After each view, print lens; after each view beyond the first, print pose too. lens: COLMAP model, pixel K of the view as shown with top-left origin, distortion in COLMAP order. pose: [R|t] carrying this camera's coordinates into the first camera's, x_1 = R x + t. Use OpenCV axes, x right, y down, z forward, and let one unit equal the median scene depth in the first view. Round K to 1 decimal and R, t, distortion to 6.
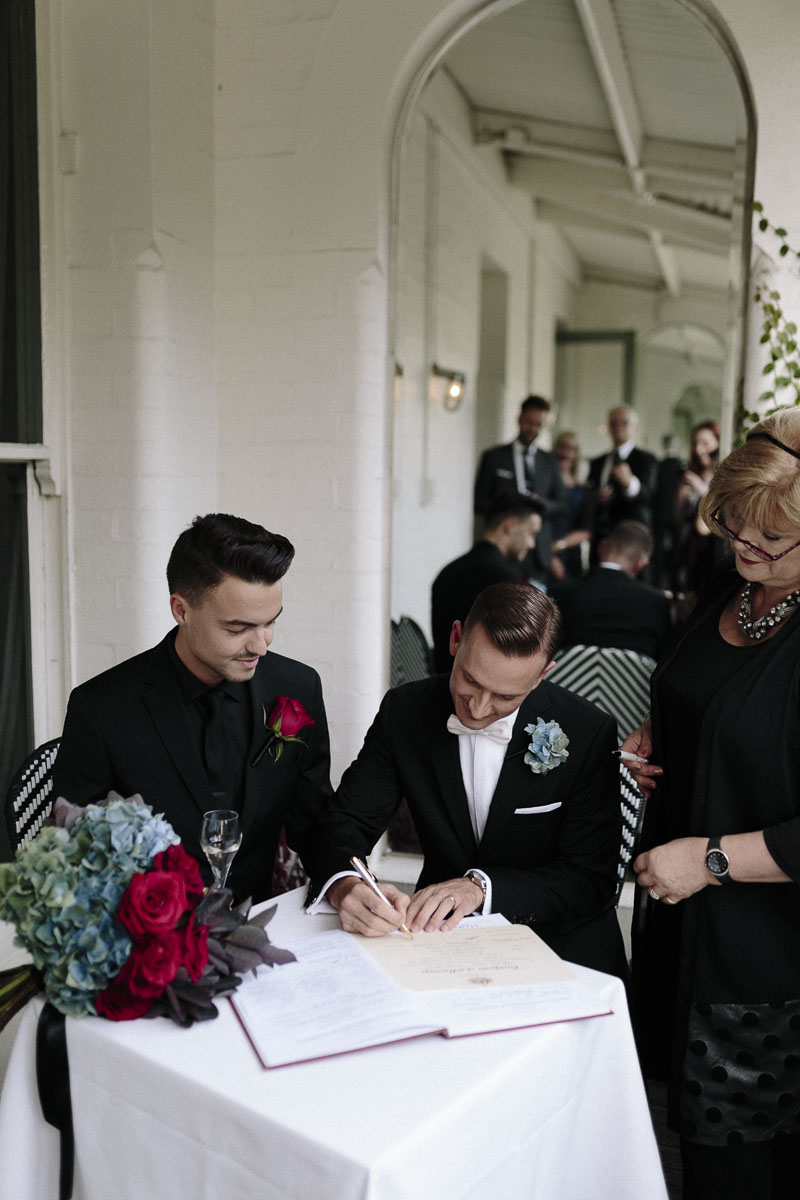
lens RADIAL K [[1174.3, 0, 400.0], [0, 1174.3, 600.0], [0, 0, 1]] dist [0.014051, -0.004213]
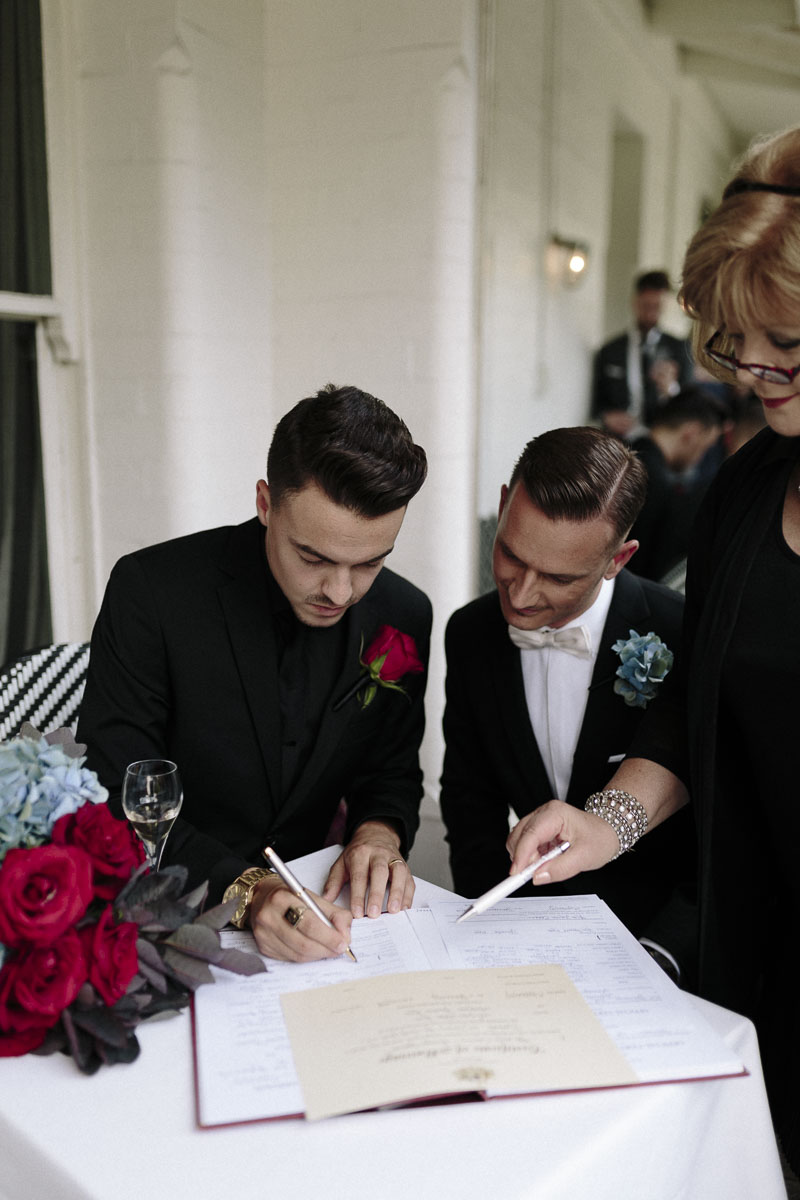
lens RADIAL K [[1174.3, 0, 400.0], [0, 1174.3, 600.0], [0, 0, 1]] dist [0.014051, -0.004213]
pose [[0.993201, 0.012022, -0.115791, 0.067245], [-0.004113, 0.997656, 0.068304, 0.040998], [0.116341, -0.067363, 0.990922, 0.344878]]
